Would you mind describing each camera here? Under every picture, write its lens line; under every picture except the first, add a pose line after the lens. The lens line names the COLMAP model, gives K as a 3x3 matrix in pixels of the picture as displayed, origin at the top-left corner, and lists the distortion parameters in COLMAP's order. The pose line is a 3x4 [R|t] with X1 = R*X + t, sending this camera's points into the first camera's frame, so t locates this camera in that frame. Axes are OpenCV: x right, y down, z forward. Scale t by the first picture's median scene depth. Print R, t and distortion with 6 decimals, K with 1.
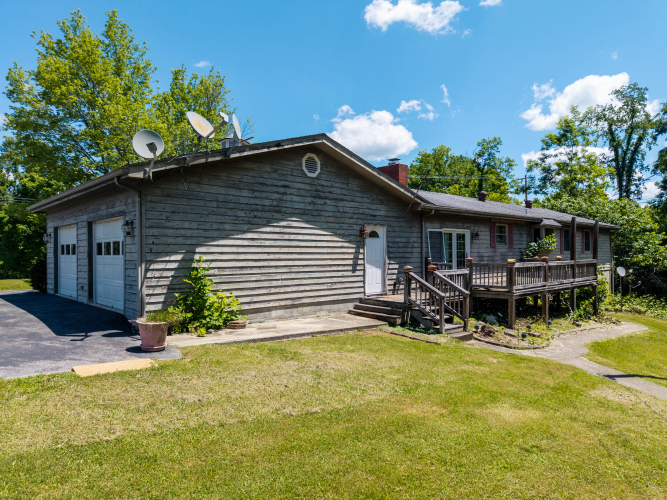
lens RADIAL K [[365.2, 0, 333.5], [0, 365.2, 250.0], [0, 0, 1]] dist [0.000997, -0.030652]
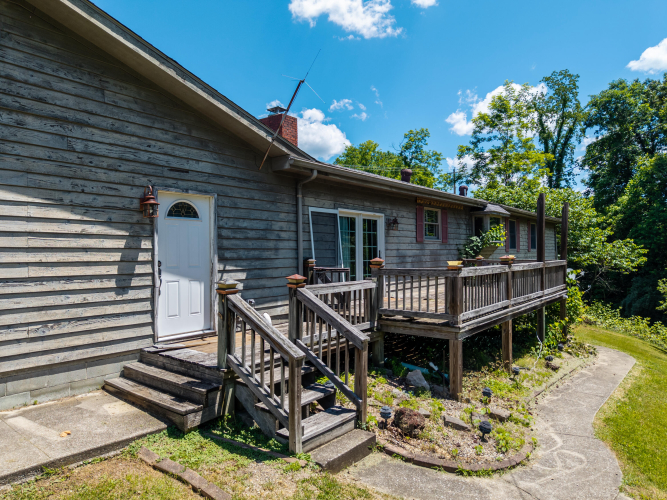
lens RADIAL K [[365.2, 0, 333.5], [0, 365.2, 250.0], [0, 0, 1]] dist [0.000997, -0.030652]
pose [[0.984373, -0.003159, 0.176070, 0.184359], [0.004197, 0.999976, -0.005525, 0.010112], [-0.176048, 0.006178, 0.984362, 0.417609]]
